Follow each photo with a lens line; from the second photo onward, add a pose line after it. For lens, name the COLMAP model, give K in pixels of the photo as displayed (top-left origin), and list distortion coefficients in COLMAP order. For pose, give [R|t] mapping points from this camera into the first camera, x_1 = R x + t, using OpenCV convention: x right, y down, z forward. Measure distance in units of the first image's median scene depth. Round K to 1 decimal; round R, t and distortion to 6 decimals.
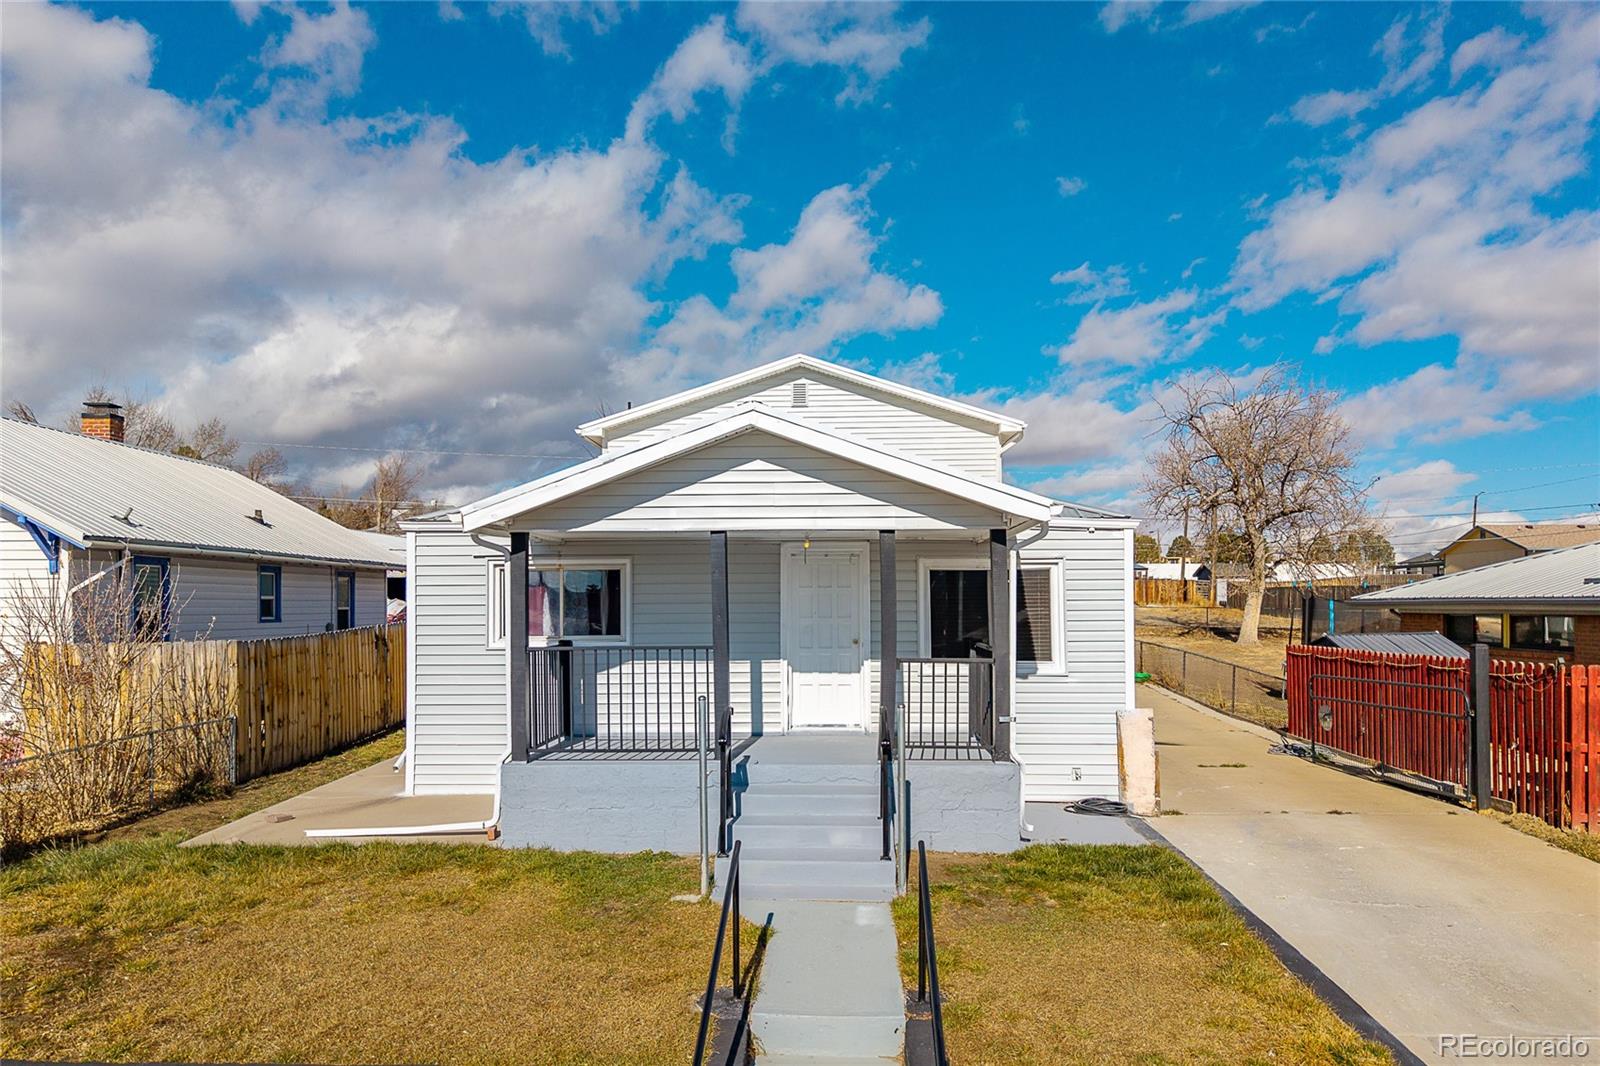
lens RADIAL K [[1113.4, 0, 814.3], [0, 1113.4, 606.7], [0, 0, 1]] dist [-0.010433, -0.010063]
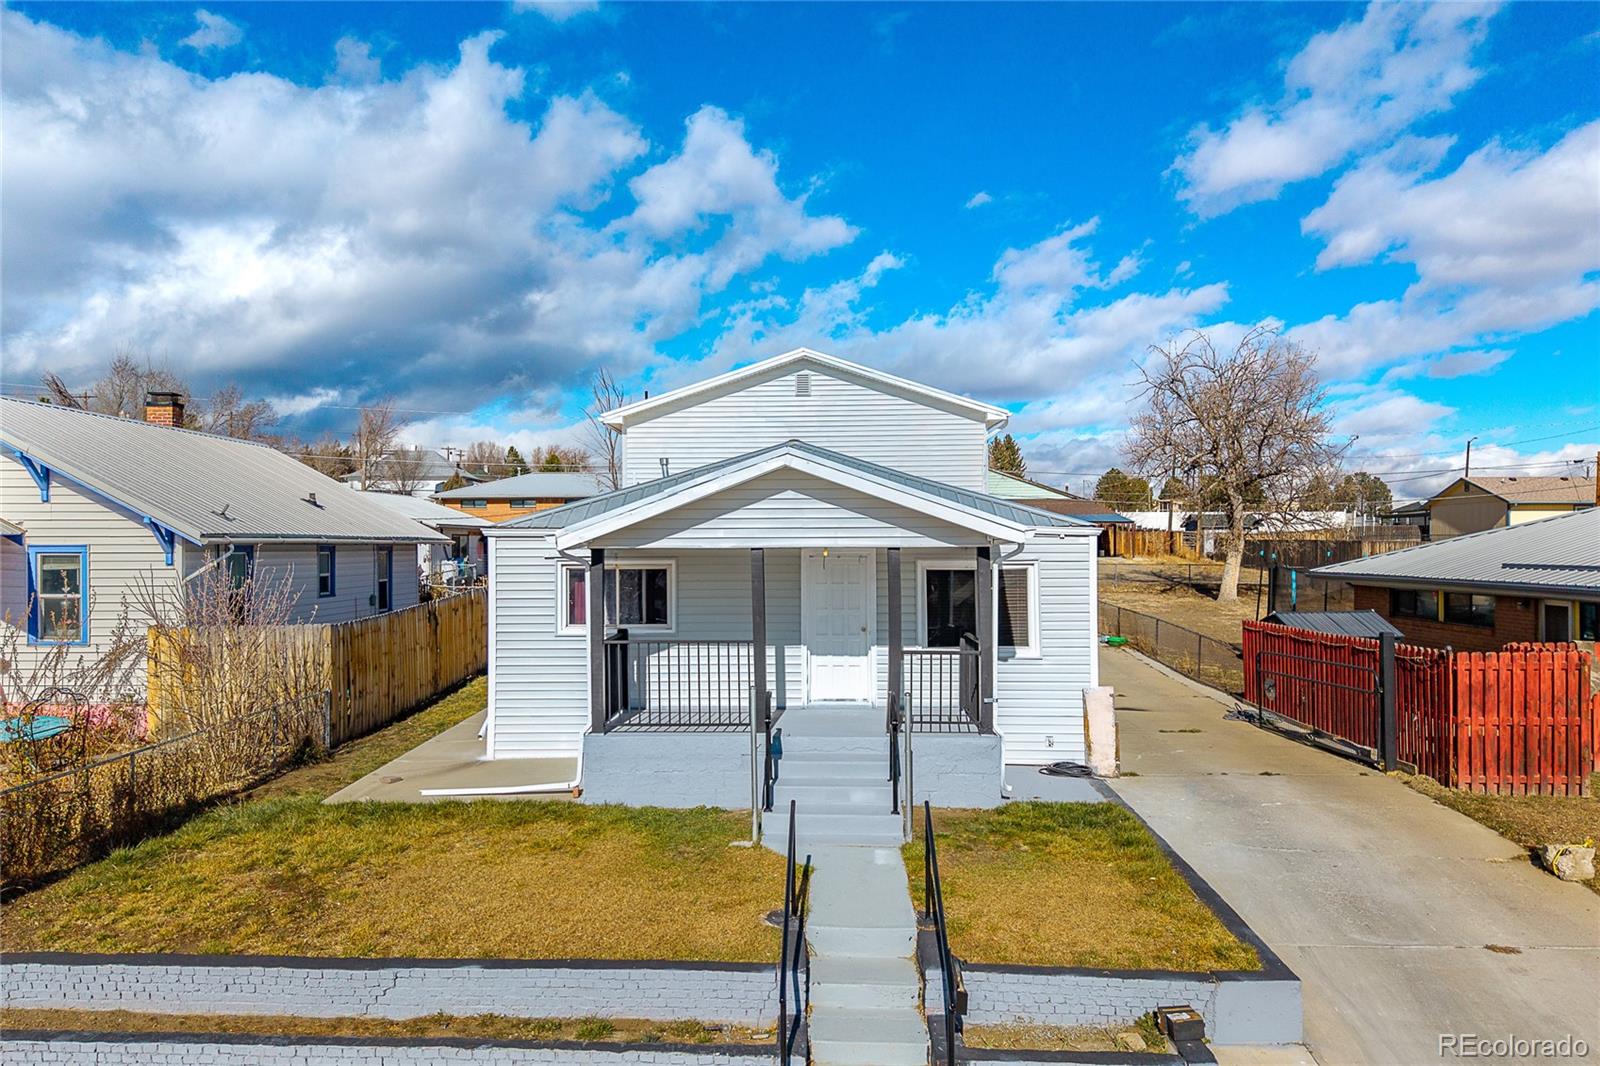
lens RADIAL K [[1113.4, 0, 802.9], [0, 1113.4, 529.8], [0, 0, 1]] dist [-0.010433, -0.010063]
pose [[1.000000, 0.000315, 0.000584, -0.033372], [-0.000301, 0.999707, -0.024196, -0.052774], [-0.000591, 0.024196, 0.999707, -0.219980]]
